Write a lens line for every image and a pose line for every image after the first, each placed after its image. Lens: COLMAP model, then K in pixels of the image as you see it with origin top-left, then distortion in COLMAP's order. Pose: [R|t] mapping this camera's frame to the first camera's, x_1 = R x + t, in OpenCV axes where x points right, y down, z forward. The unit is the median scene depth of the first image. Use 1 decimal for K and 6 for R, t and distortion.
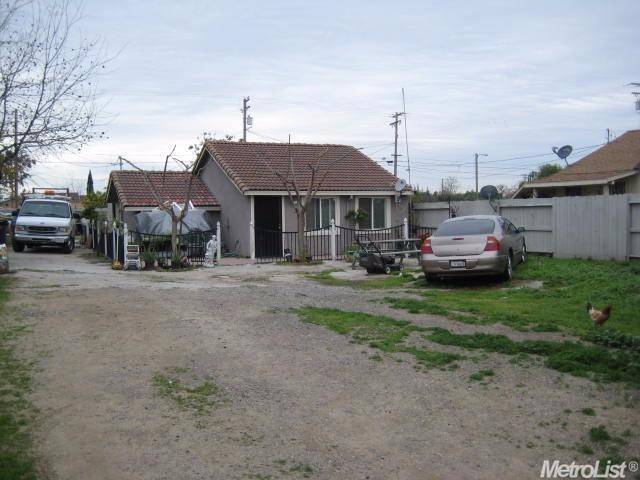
lens RADIAL K [[664.1, 0, 320.0], [0, 664.1, 240.0], [0, 0, 1]] dist [-0.100884, 0.036258]
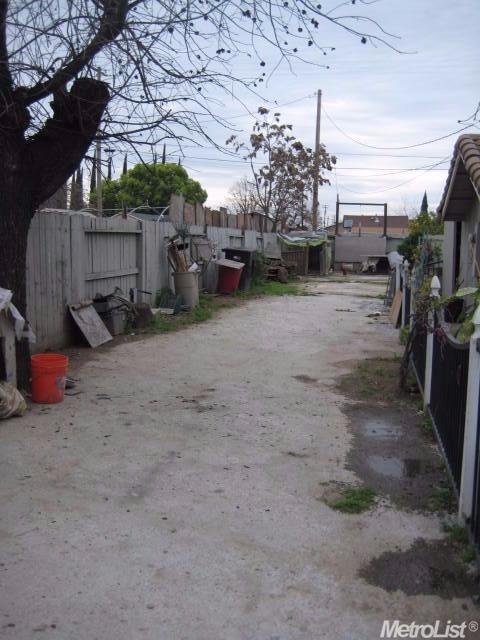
lens RADIAL K [[664.1, 0, 240.0], [0, 664.1, 320.0], [0, 0, 1]] dist [-0.100884, 0.036258]
pose [[0.818883, 0.093639, -0.566271, -0.202661], [-0.049689, 0.994464, 0.092590, -0.027376], [0.571806, -0.047683, 0.819002, 0.627387]]
